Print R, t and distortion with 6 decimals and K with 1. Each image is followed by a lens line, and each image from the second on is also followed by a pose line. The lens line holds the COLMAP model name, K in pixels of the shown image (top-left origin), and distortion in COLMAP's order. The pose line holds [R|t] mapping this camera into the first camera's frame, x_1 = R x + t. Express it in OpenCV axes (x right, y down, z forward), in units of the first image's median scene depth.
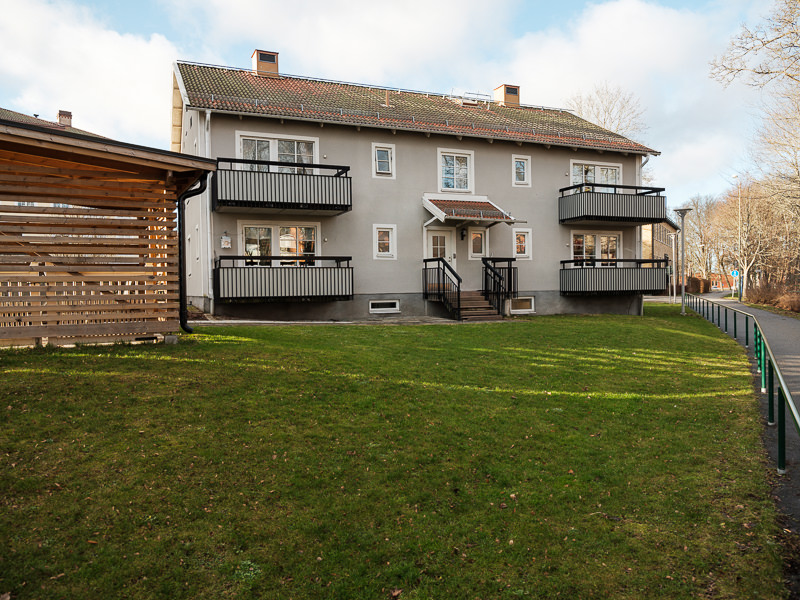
lens RADIAL K [[649.8, 0, 400.0], [0, 649.8, 300.0], [0, 0, 1]] dist [0.005387, 0.000552]
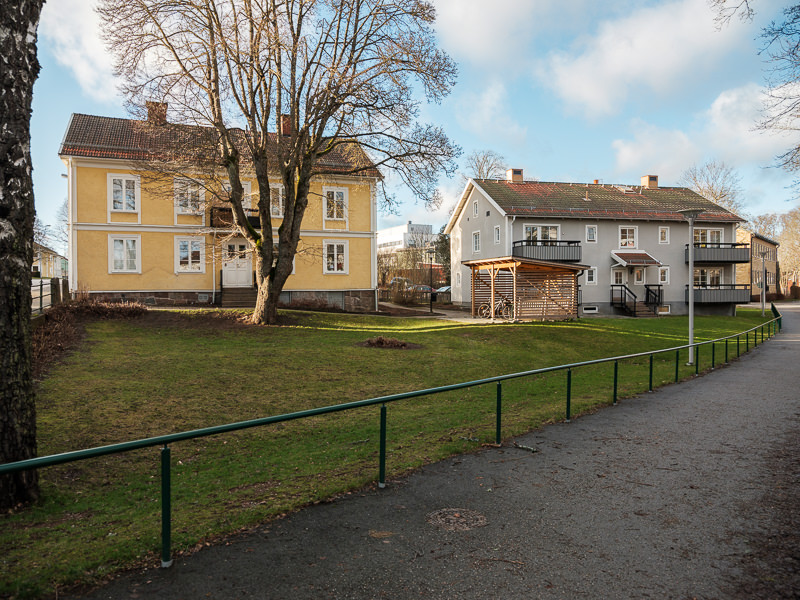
lens RADIAL K [[649.8, 0, 400.0], [0, 649.8, 300.0], [0, 0, 1]] dist [0.005387, 0.000552]
pose [[0.990114, 0.009083, -0.139968, -0.299309], [-0.009370, 0.999955, -0.001392, -0.009843], [0.139949, 0.002690, 0.990155, -0.936941]]
